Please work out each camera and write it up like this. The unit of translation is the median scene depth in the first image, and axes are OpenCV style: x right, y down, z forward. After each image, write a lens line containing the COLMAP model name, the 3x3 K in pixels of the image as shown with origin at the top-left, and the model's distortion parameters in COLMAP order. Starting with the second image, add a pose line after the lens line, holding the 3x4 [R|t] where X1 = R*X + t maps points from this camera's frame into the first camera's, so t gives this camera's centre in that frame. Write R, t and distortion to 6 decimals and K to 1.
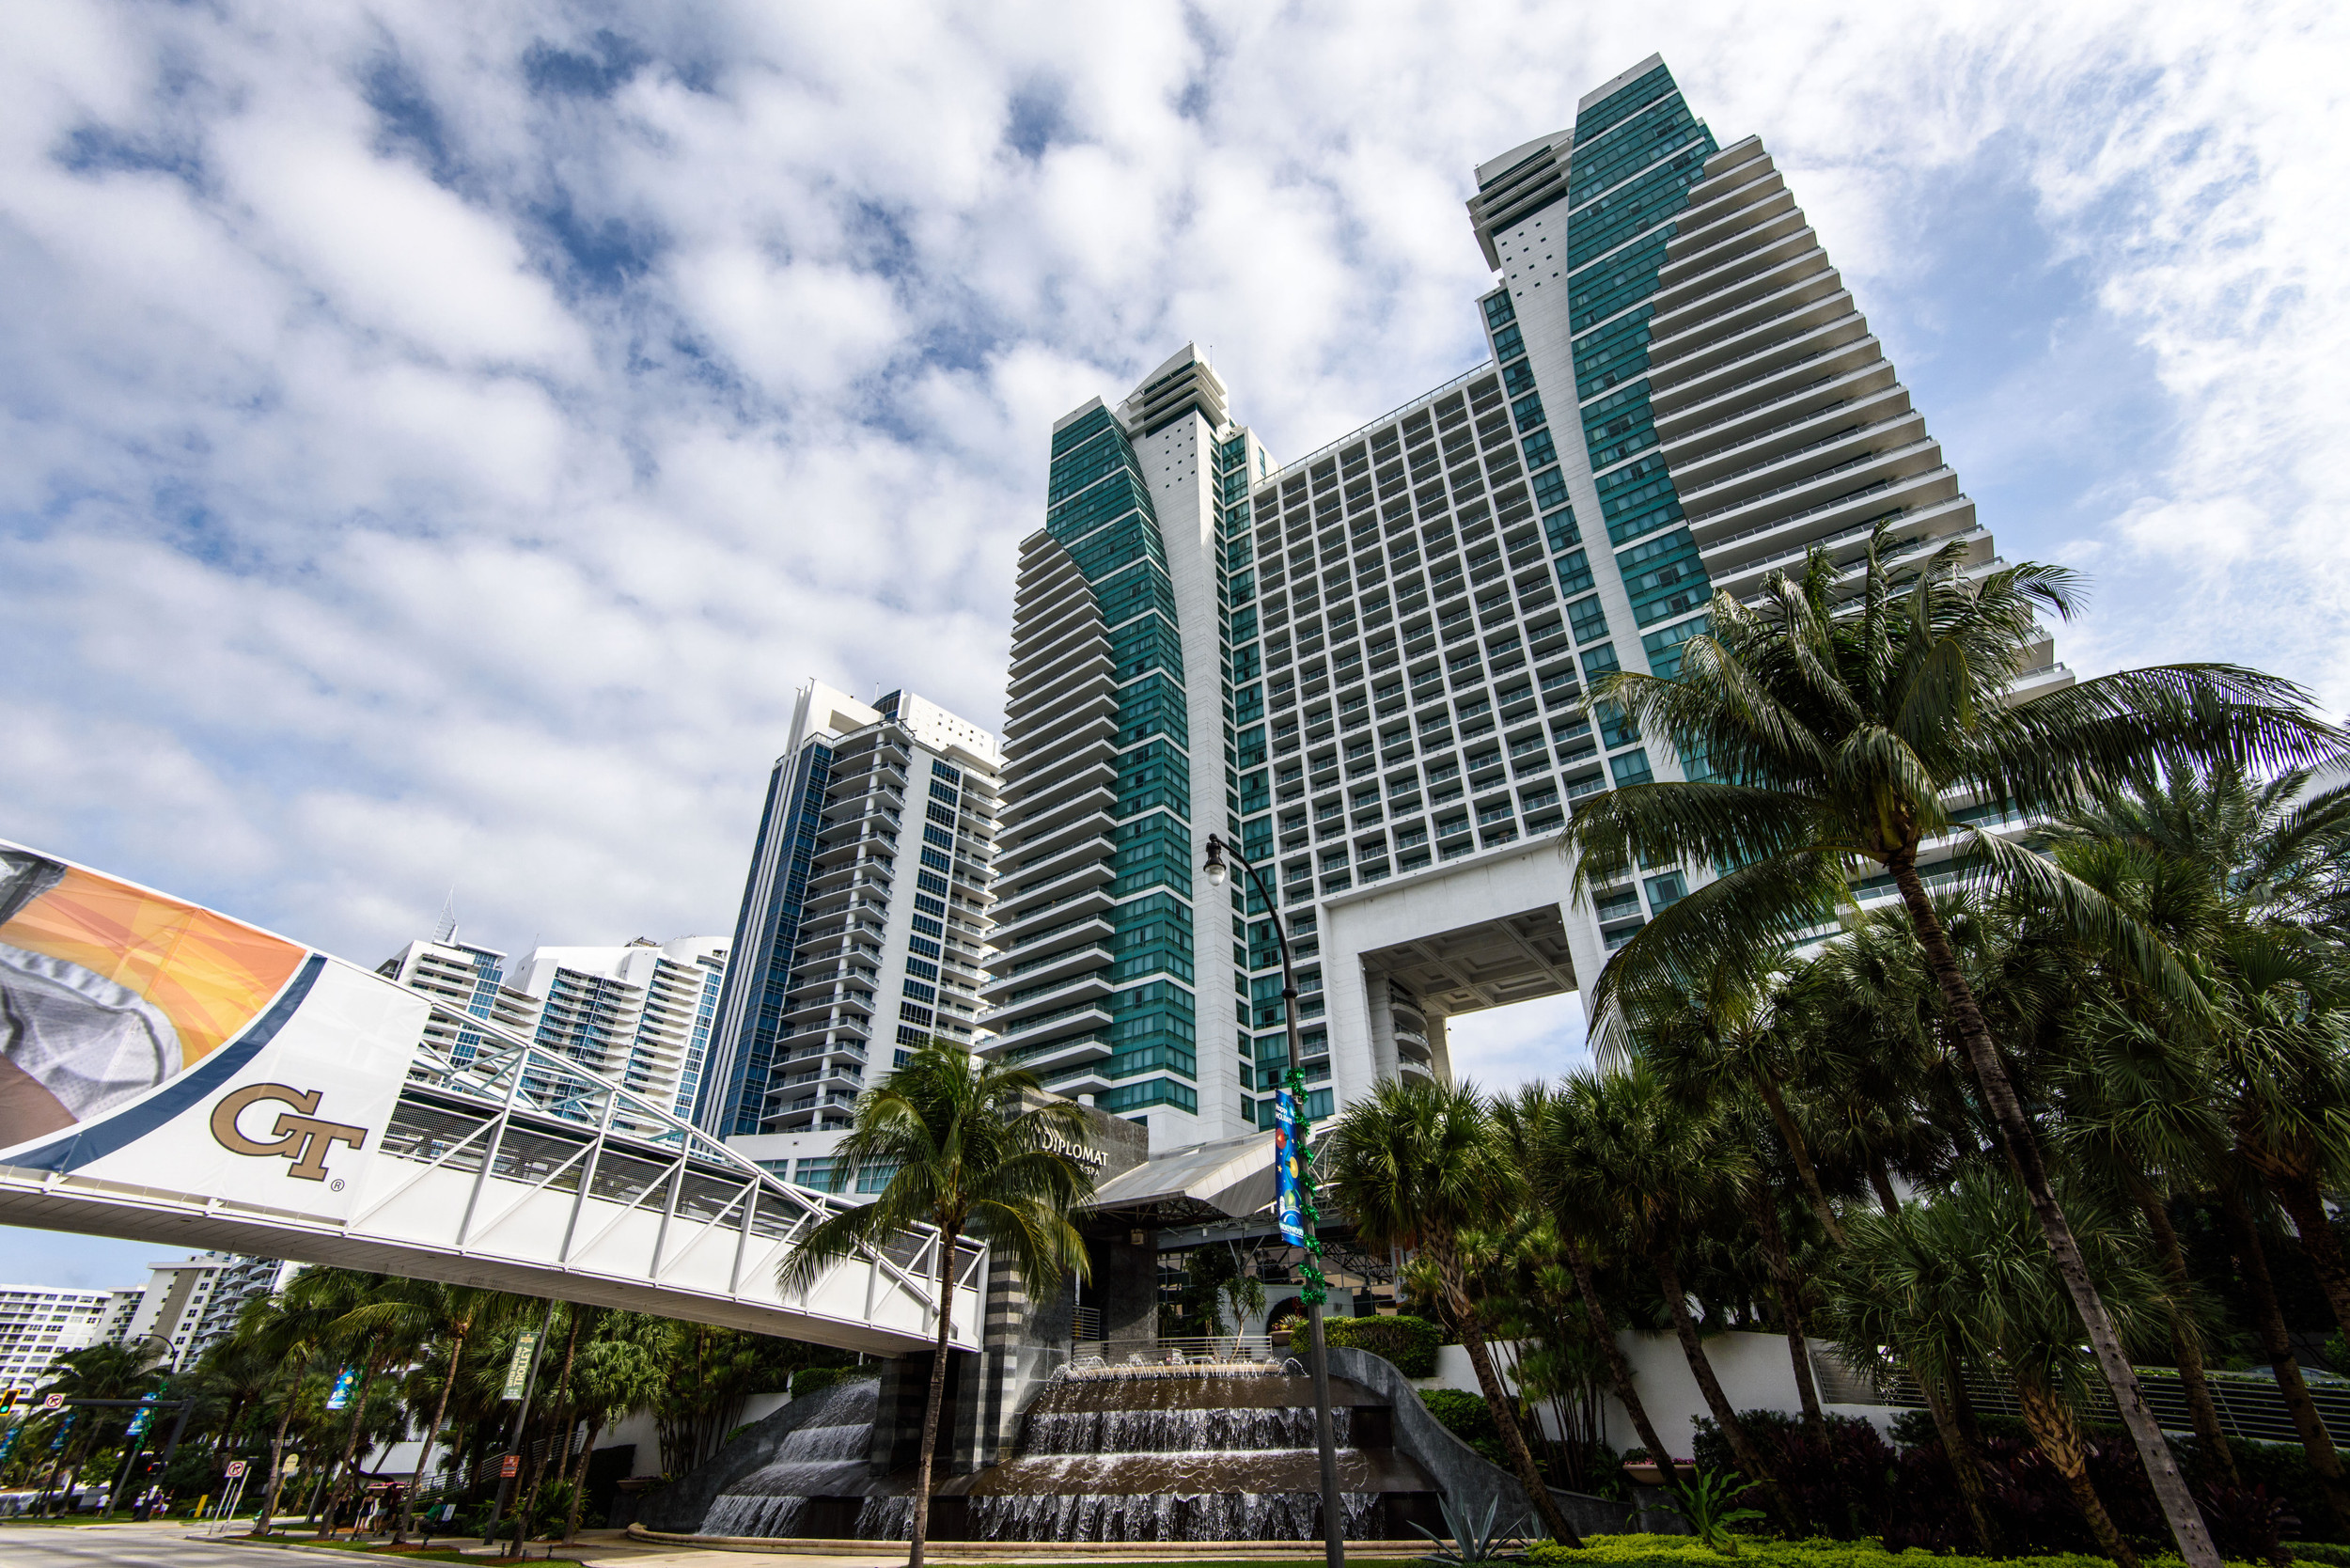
lens RADIAL K [[1062.1, 0, 1175.0], [0, 1062.1, 784.0], [0, 0, 1]] dist [0.028121, 0.000167]
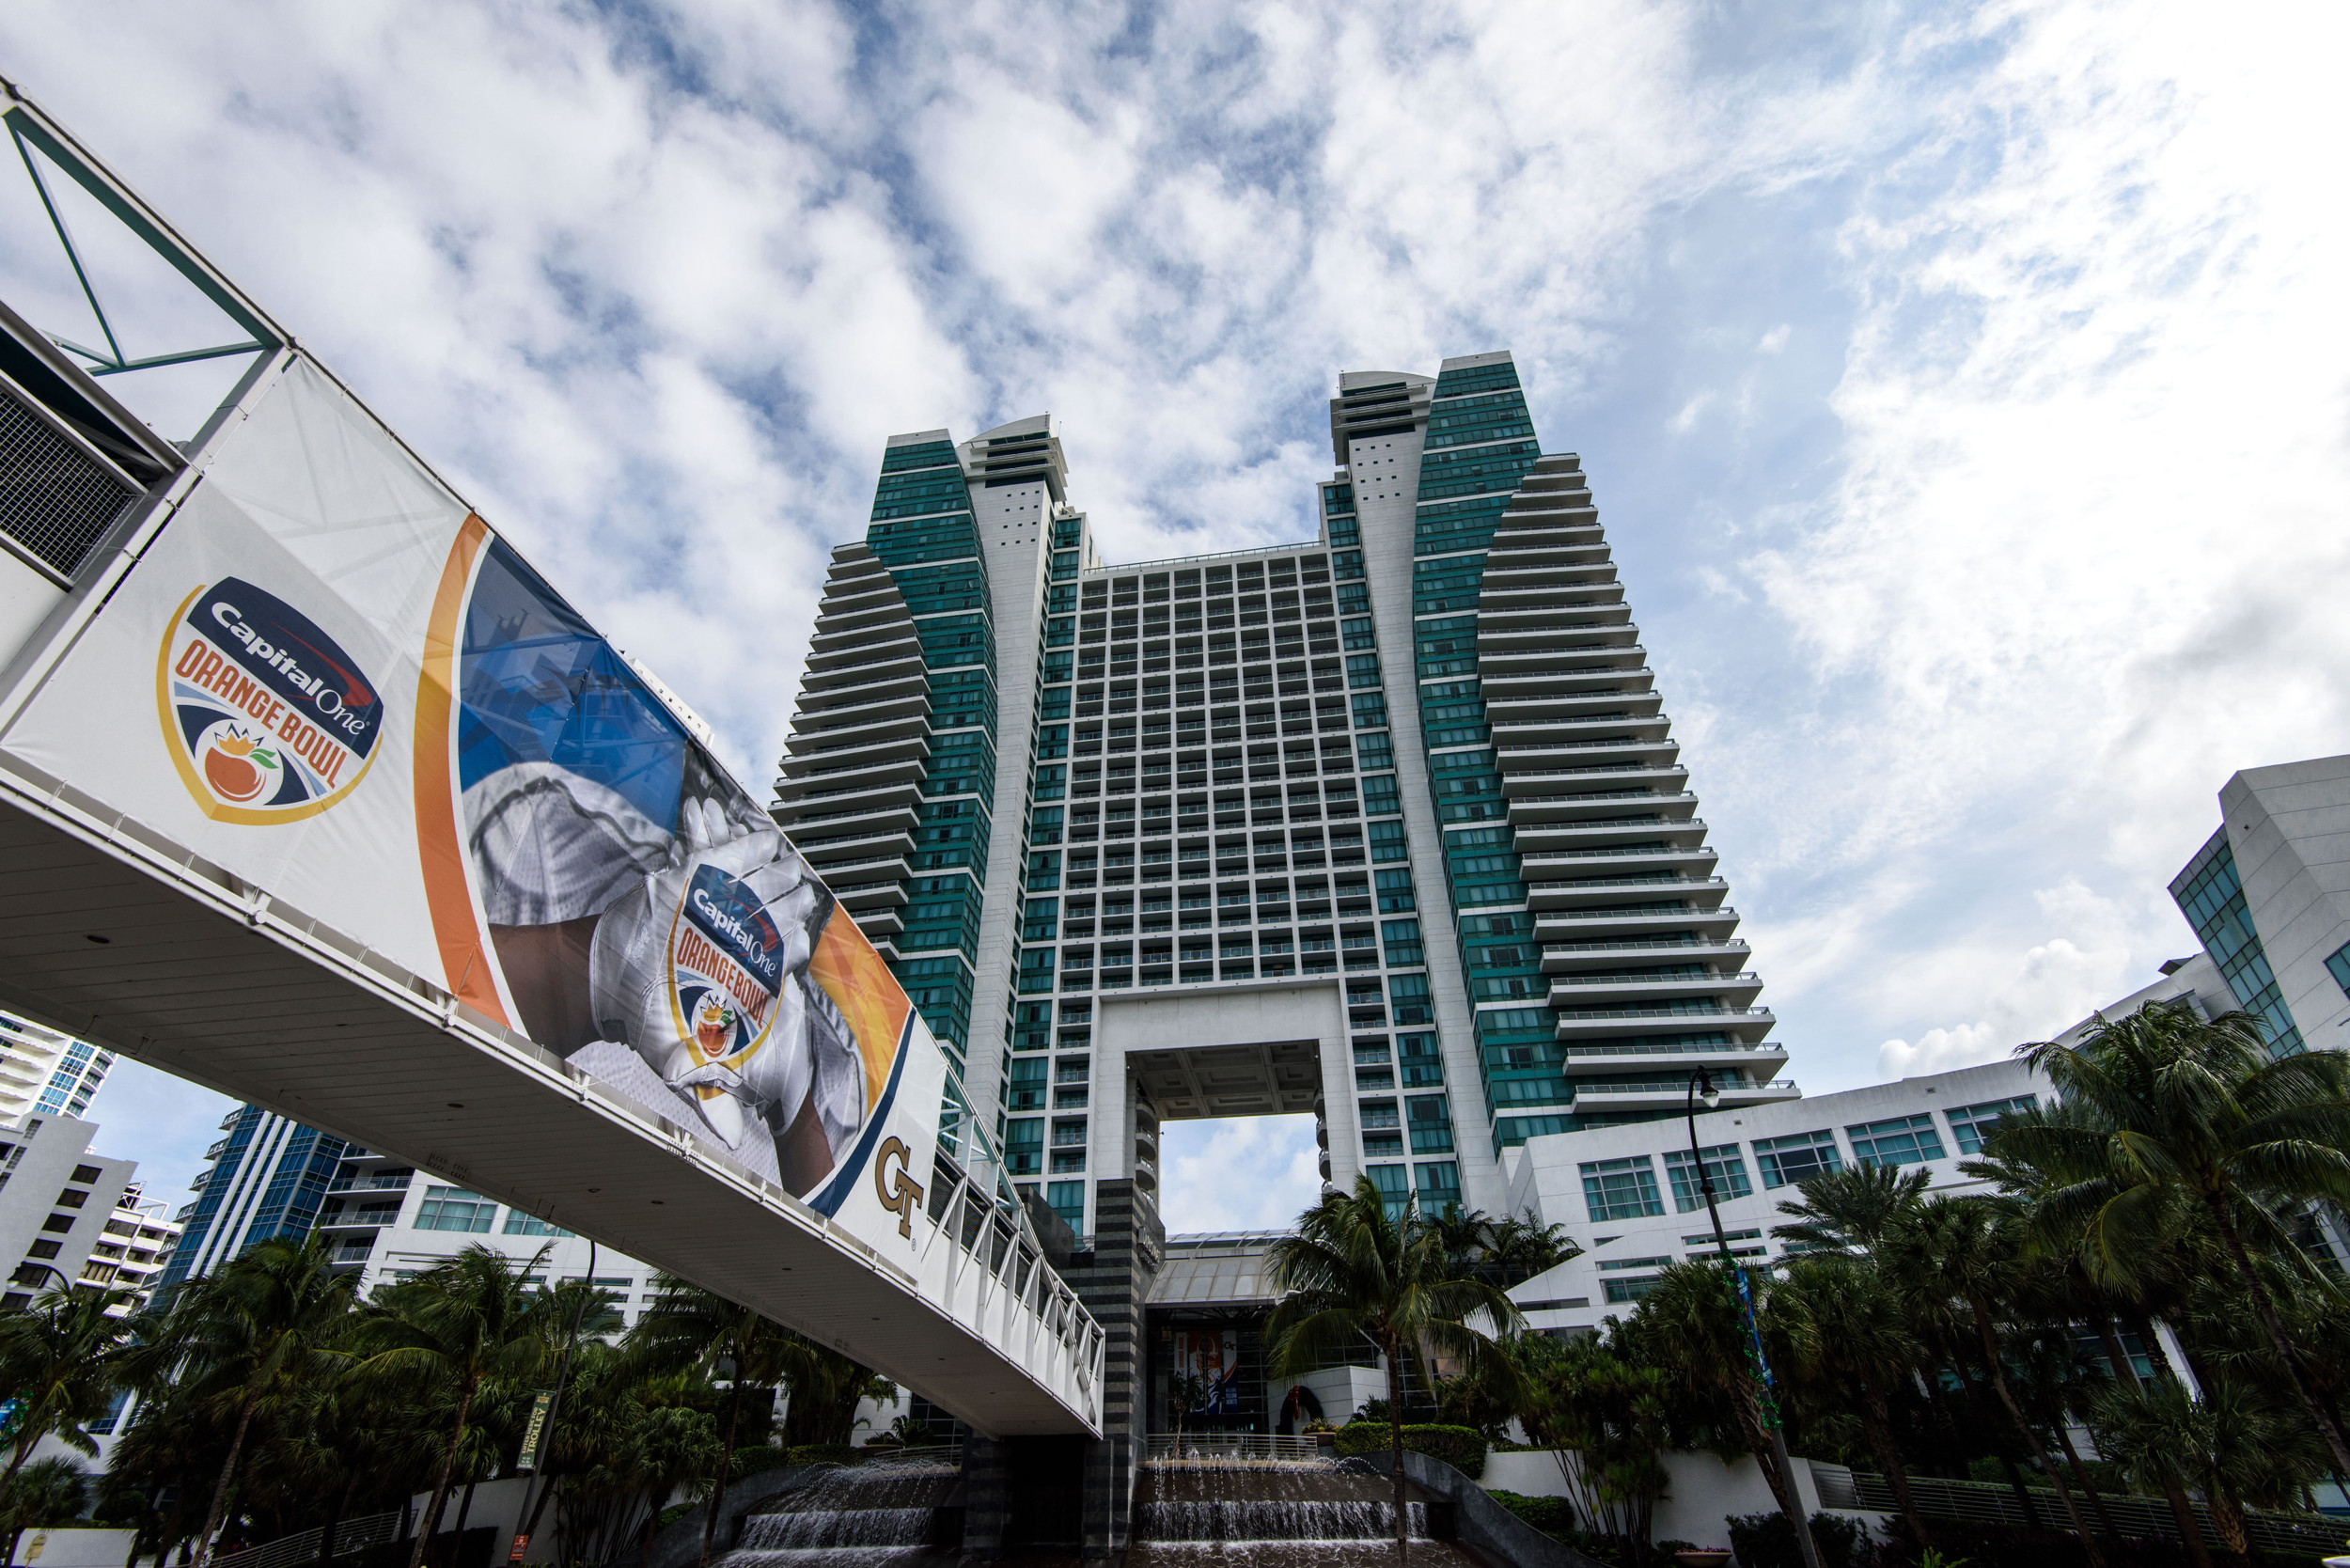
lens RADIAL K [[1099.0, 0, 1166.3], [0, 1099.0, 767.6], [0, 0, 1]] dist [0.034148, -0.007270]
pose [[0.903524, 0.253988, 0.345158, -0.227199], [-0.231914, 0.967100, -0.104565, -0.005471], [-0.360360, 0.014430, 0.932702, -0.022200]]
